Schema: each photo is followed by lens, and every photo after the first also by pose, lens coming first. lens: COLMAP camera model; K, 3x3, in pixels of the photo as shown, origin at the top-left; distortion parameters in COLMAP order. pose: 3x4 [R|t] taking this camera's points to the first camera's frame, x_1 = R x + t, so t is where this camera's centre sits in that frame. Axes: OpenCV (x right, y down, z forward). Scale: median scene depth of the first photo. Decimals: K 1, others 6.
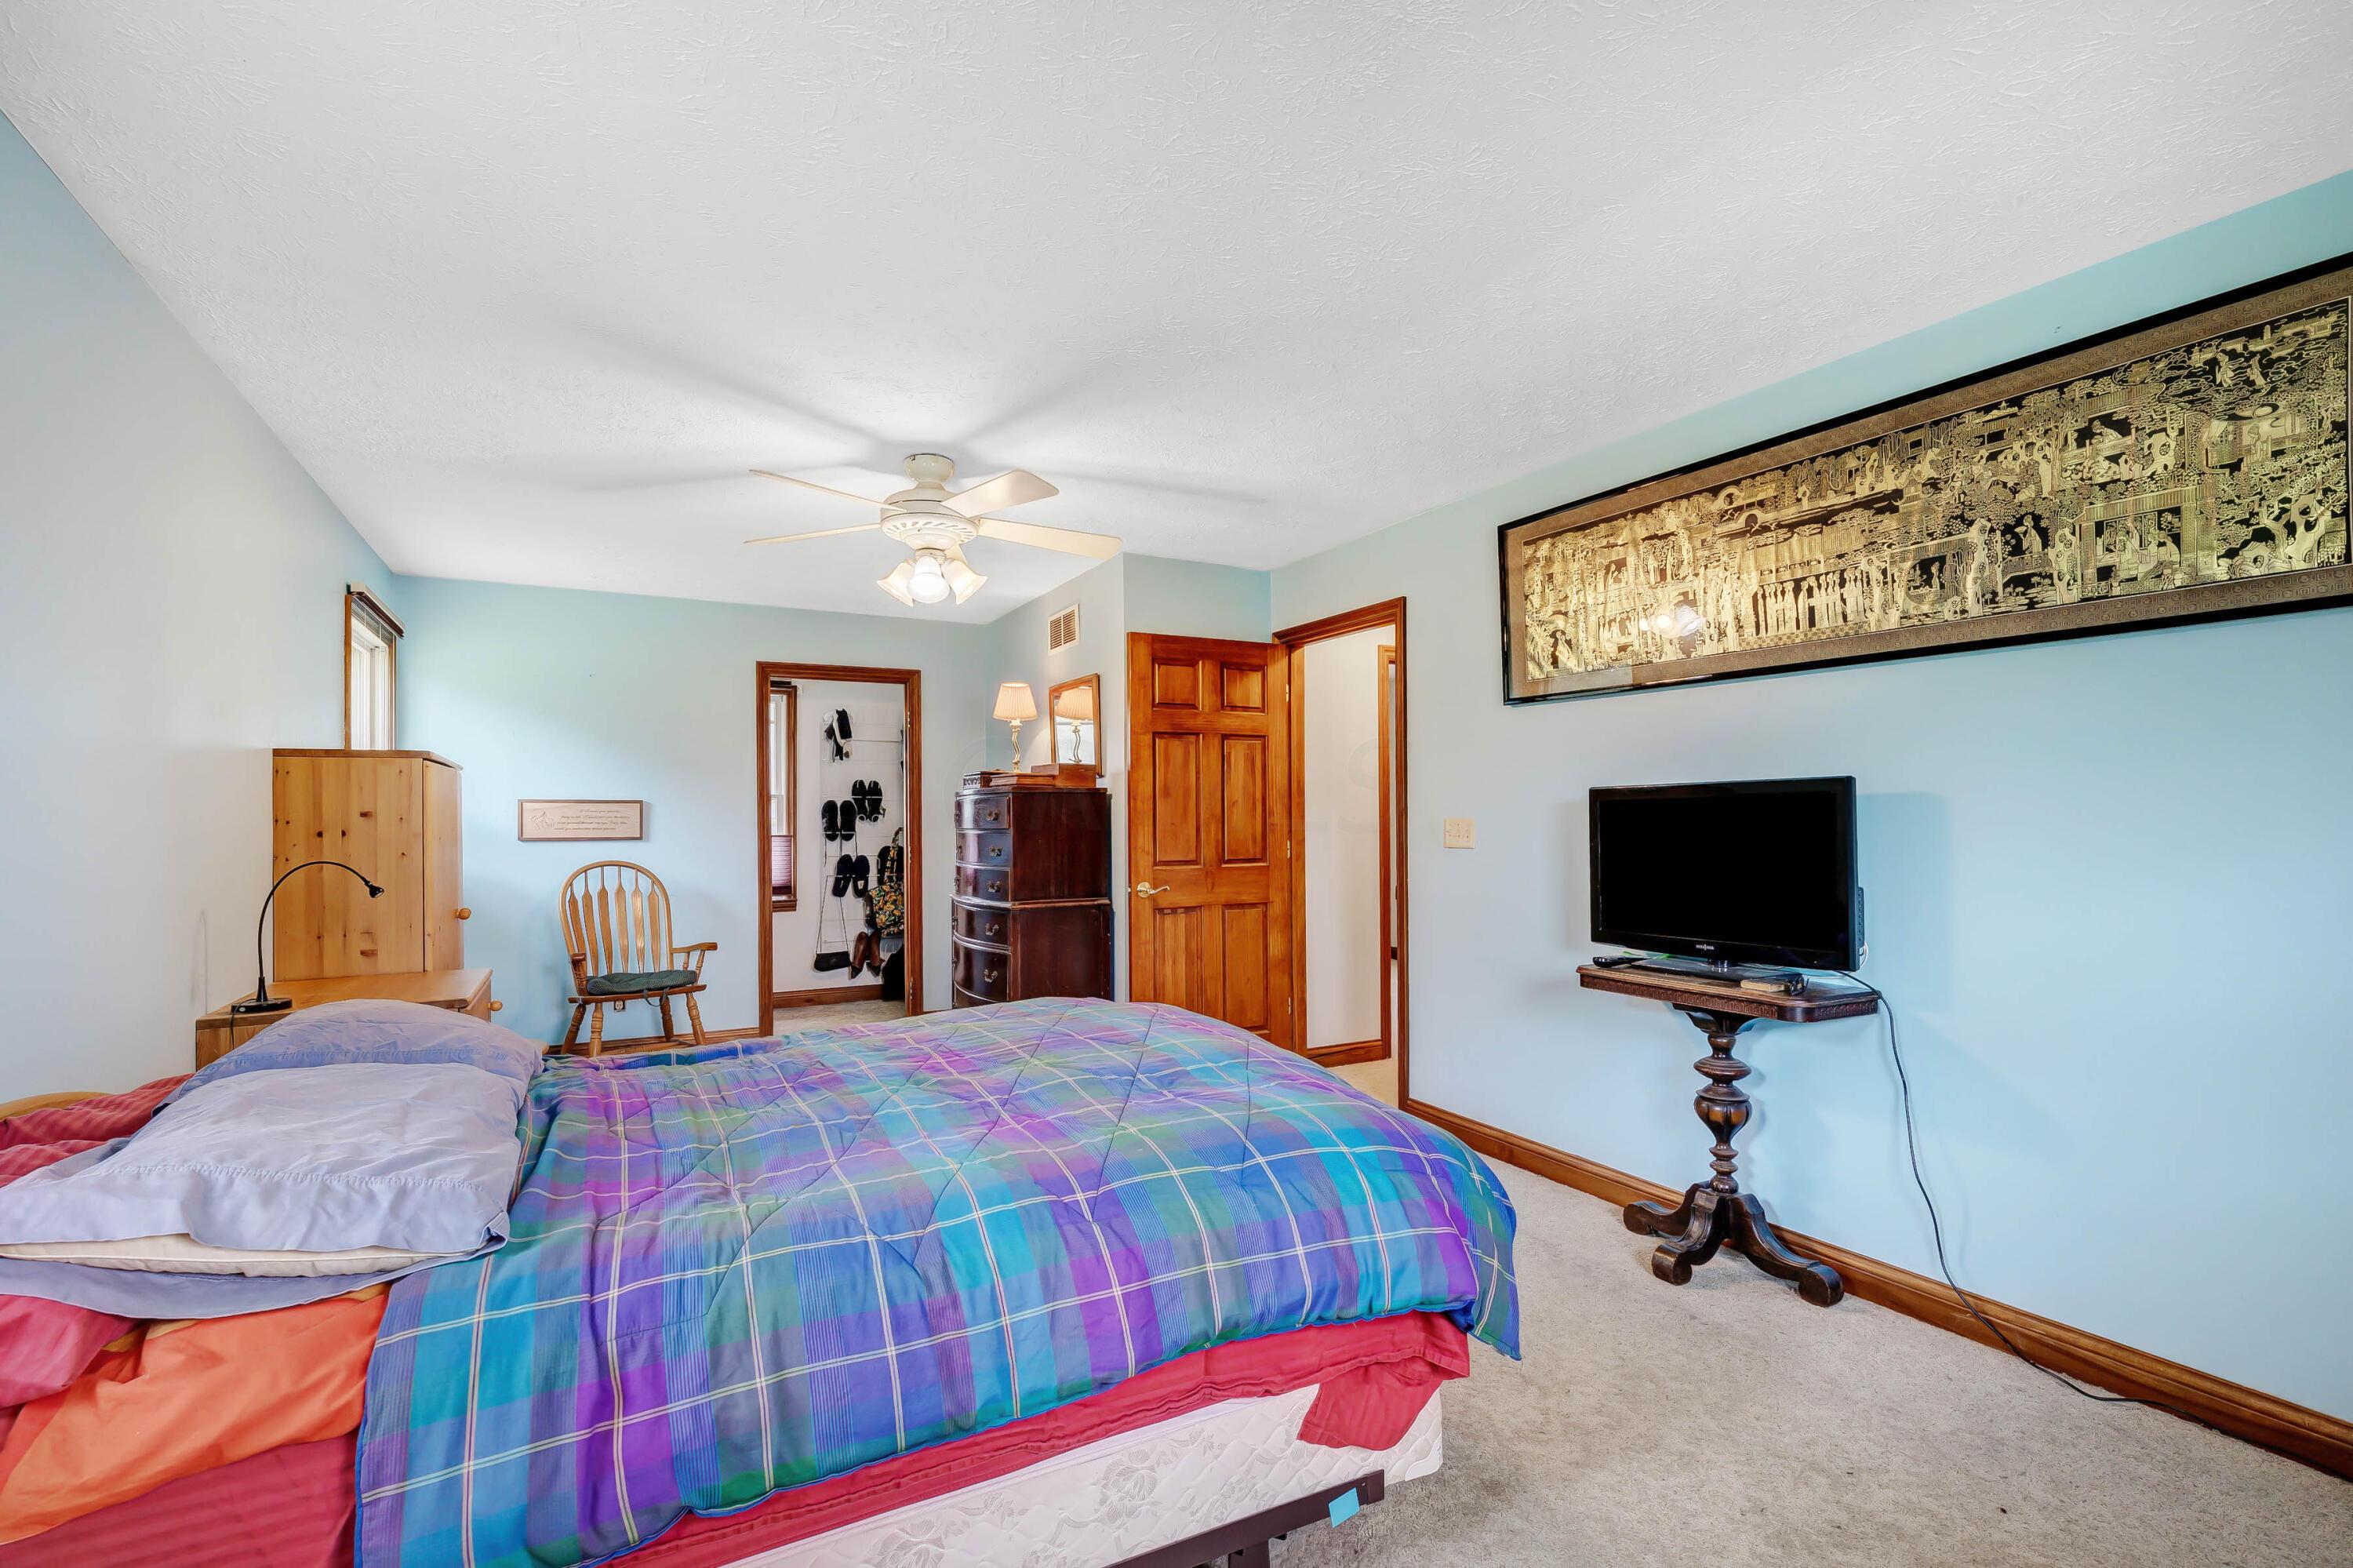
lens RADIAL K [[1074.2, 0, 1181.8], [0, 1074.2, 801.7], [0, 0, 1]] dist [0.012079, -0.002598]
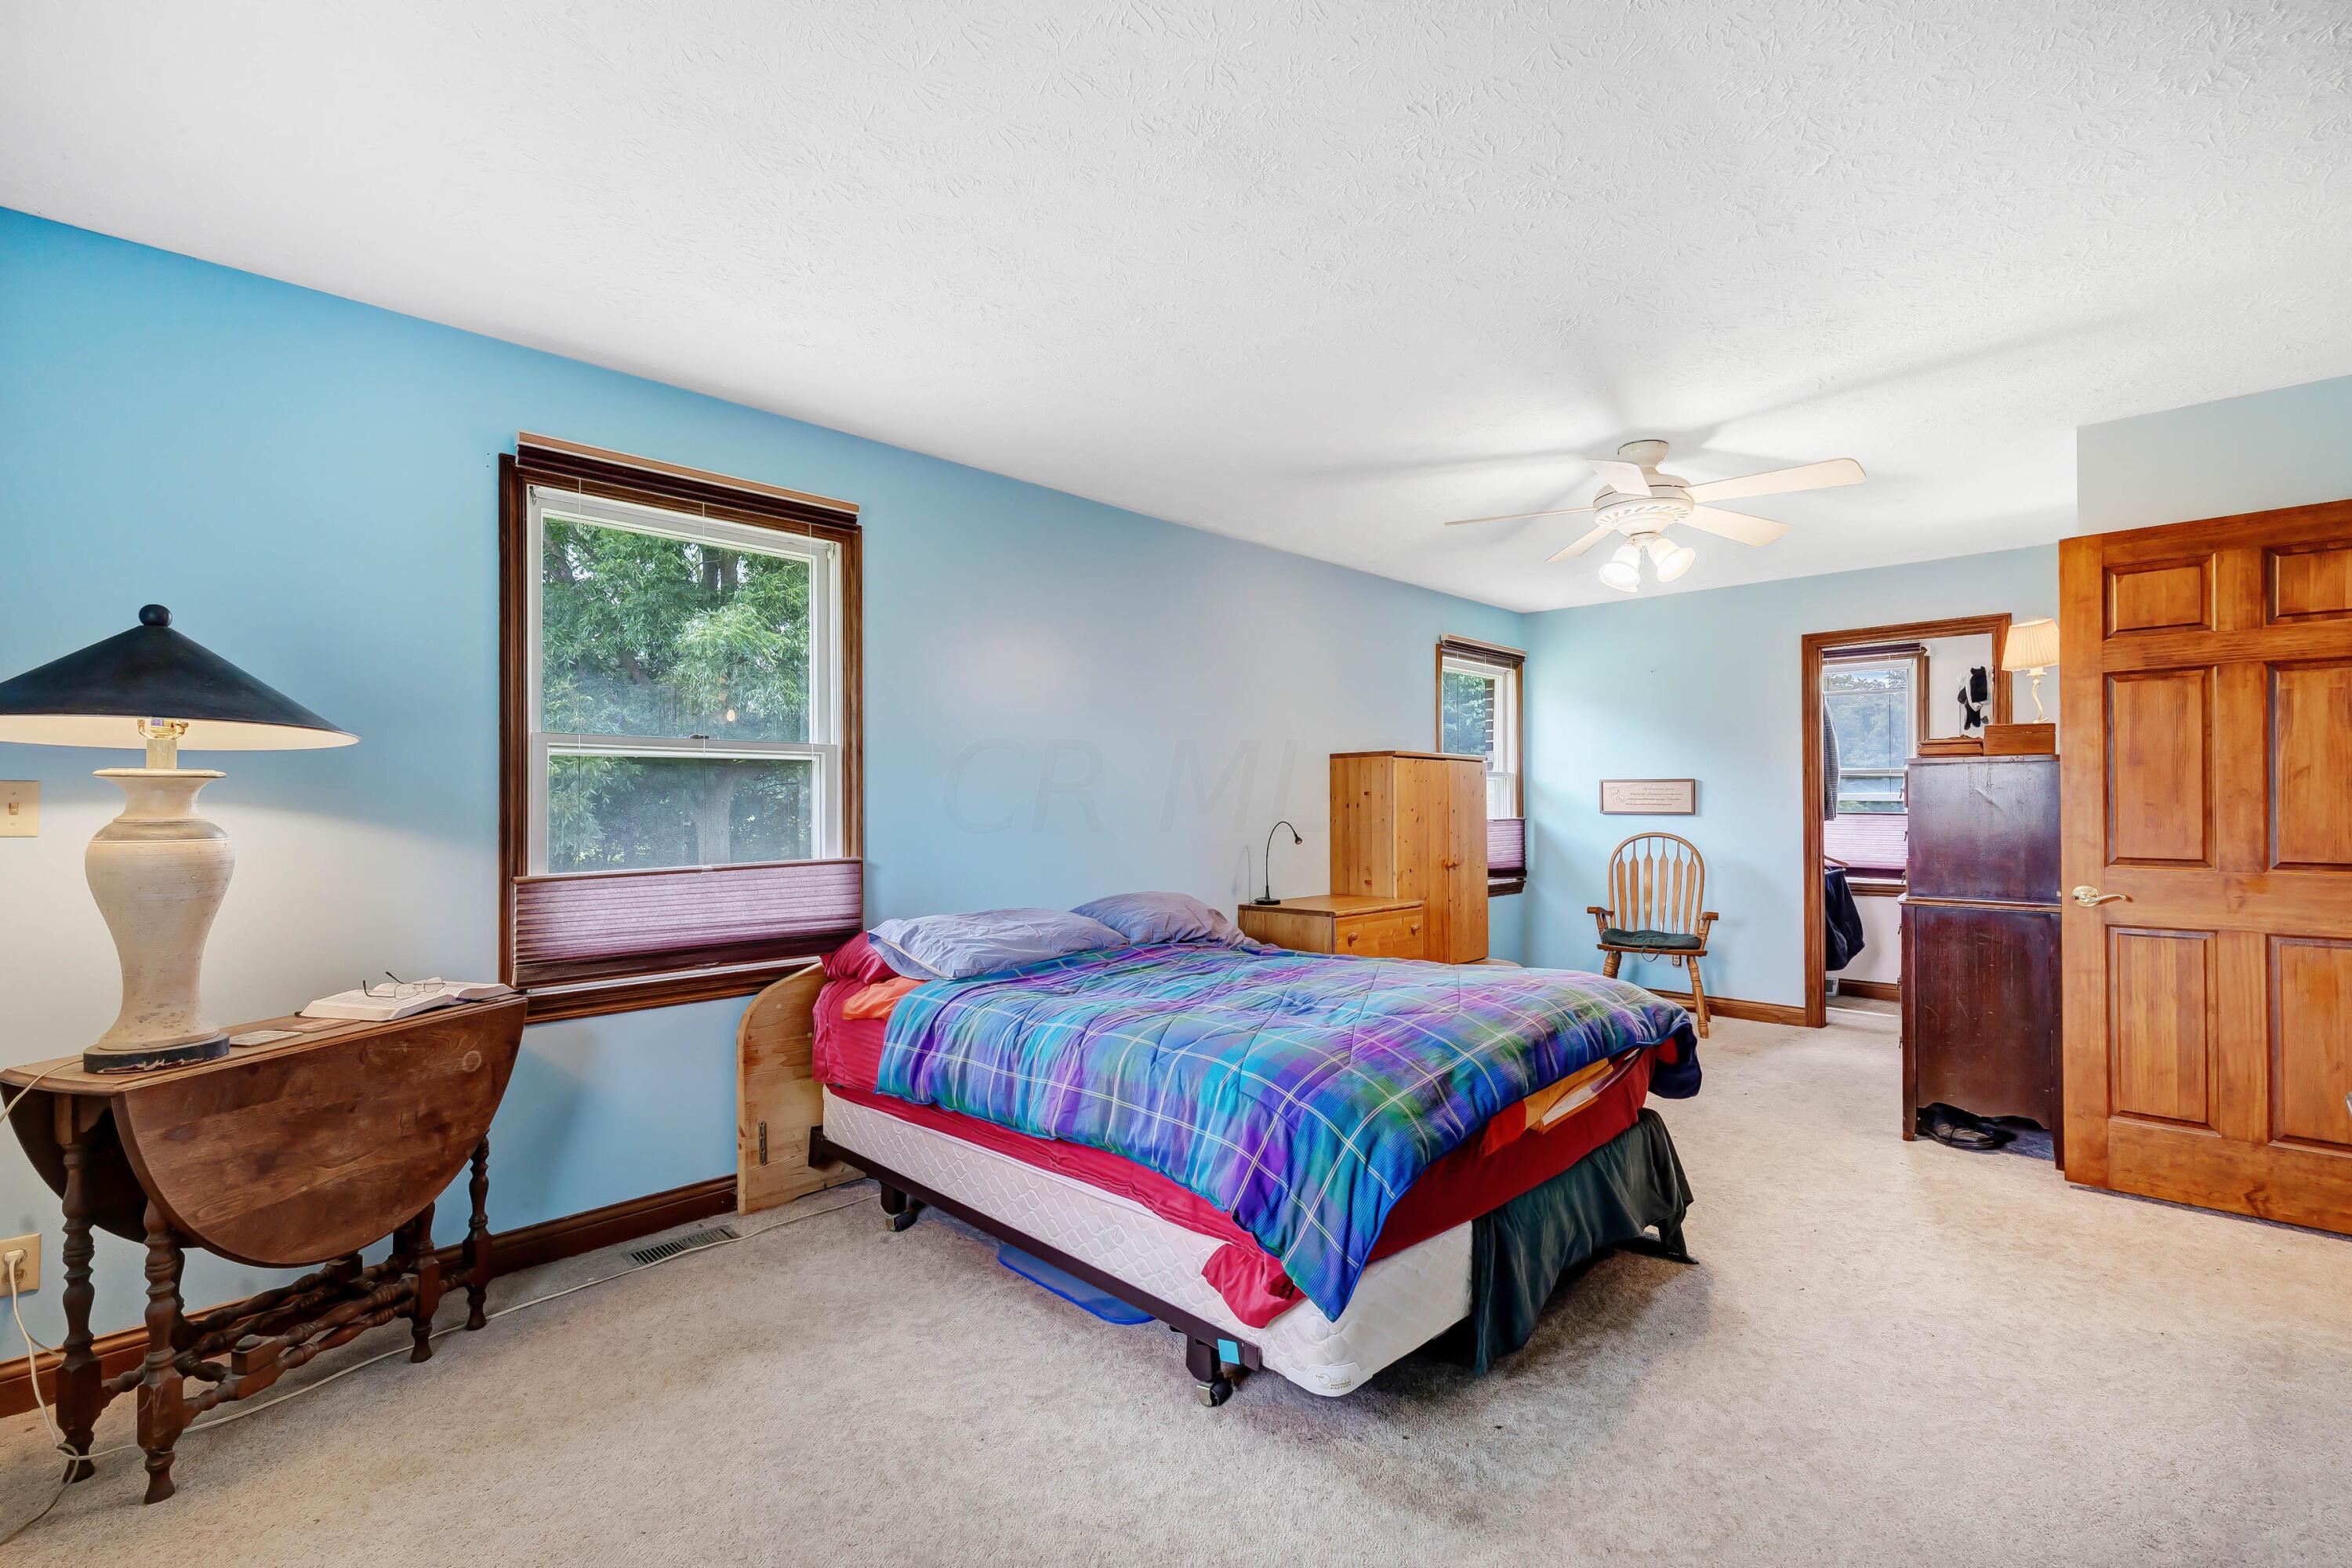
lens RADIAL K [[1073.7, 0, 1177.2], [0, 1073.7, 790.5], [0, 0, 1]] dist [0.012079, -0.002598]
pose [[0.286022, -0.003062, -0.958218, 0.465579], [0.016177, 0.999868, 0.001634, 0.000441], [0.958086, -0.015968, 0.286034, 0.208657]]
